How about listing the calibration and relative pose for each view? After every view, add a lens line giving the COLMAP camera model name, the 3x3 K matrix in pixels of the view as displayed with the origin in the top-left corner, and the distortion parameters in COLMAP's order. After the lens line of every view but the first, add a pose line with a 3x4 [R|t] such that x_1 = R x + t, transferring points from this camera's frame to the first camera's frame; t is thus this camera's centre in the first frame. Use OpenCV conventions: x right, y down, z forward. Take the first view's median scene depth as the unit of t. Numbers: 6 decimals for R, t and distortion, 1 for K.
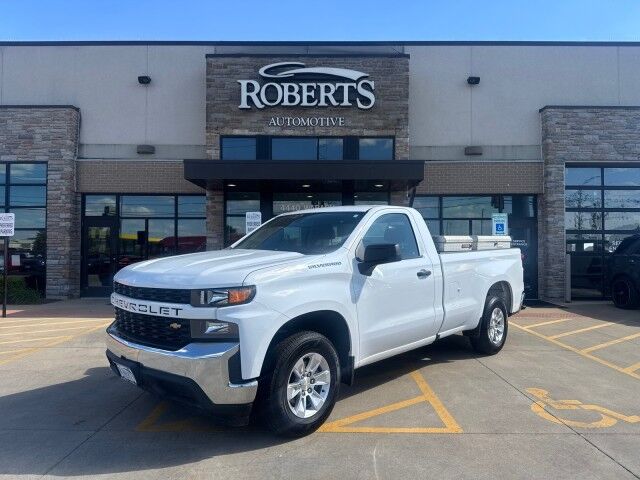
lens RADIAL K [[443.4, 0, 319.5], [0, 443.4, 246.8], [0, 0, 1]] dist [0.010450, -0.029030]
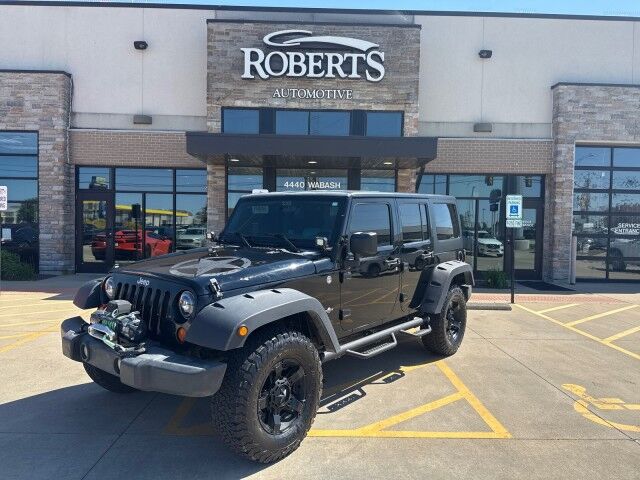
lens RADIAL K [[443.4, 0, 317.2], [0, 443.4, 243.4], [0, 0, 1]] dist [0.010450, -0.029030]
pose [[0.999654, 0.013870, 0.022337, -0.035770], [-0.015057, 0.998435, 0.053869, -0.011732], [-0.021554, -0.054186, 0.998298, 0.027127]]
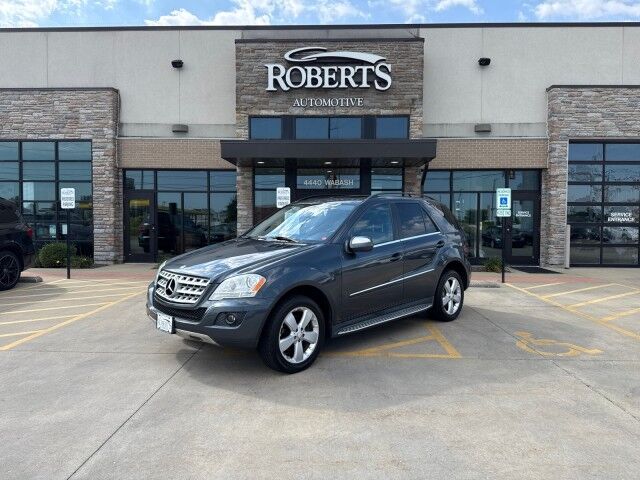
lens RADIAL K [[443.4, 0, 316.1], [0, 443.4, 241.1], [0, 0, 1]] dist [0.010450, -0.029030]
pose [[0.999572, 0.002886, -0.029107, -0.025419], [-0.001240, 0.998409, 0.056381, -0.003963], [0.029223, -0.056321, 0.997985, -0.104608]]
